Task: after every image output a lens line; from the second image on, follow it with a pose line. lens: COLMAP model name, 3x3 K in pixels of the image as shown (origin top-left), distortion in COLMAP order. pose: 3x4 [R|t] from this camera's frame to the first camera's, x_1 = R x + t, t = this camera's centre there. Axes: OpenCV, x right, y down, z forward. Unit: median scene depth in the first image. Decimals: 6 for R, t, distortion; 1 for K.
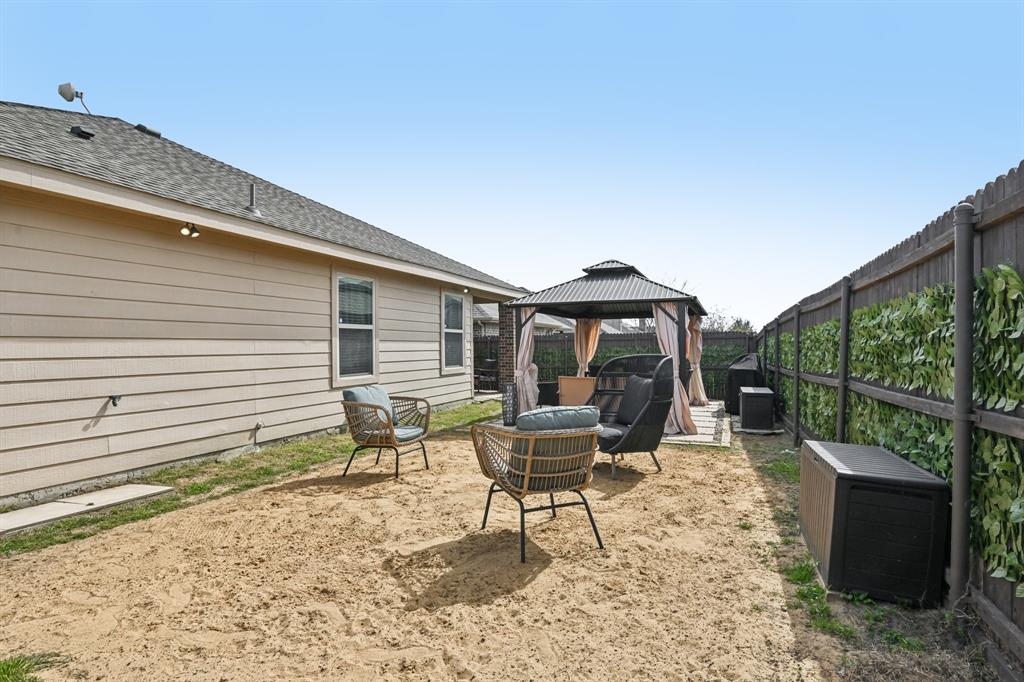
lens RADIAL K [[536.4, 0, 526.6], [0, 536.4, 346.5], [0, 0, 1]] dist [-0.022549, -0.001191]
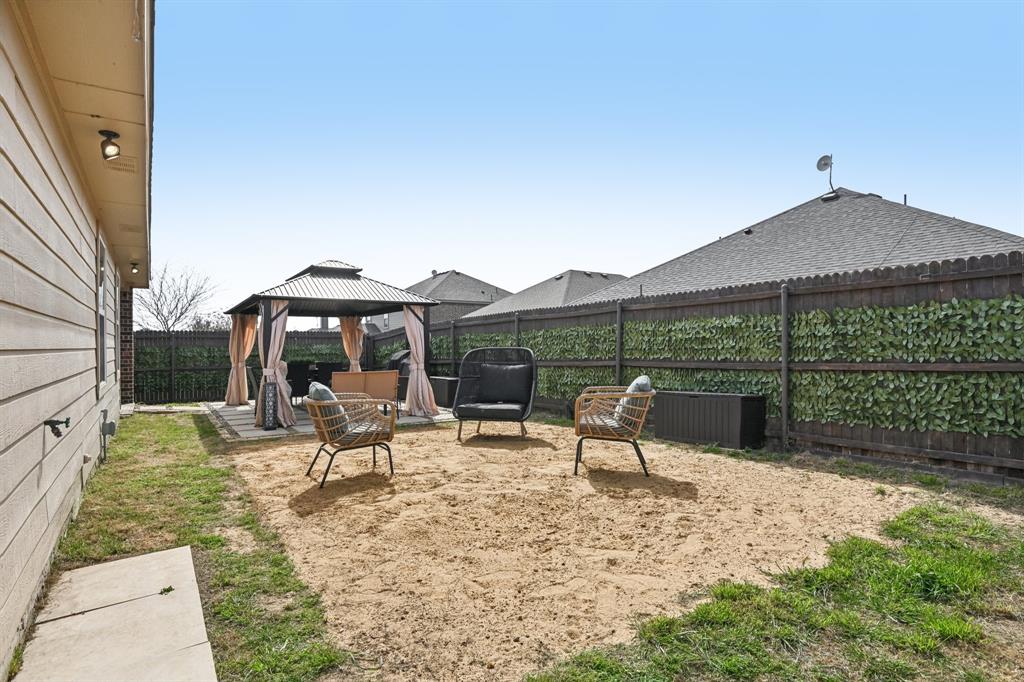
lens RADIAL K [[523.1, 0, 512.0], [0, 523.1, 341.0], [0, 0, 1]] dist [-0.014876, -0.000179]
pose [[0.569365, 0.010437, 0.822019, -0.995678], [0.002809, 0.999889, -0.014641, 0.022691], [-0.822080, 0.010645, 0.569272, 0.309420]]
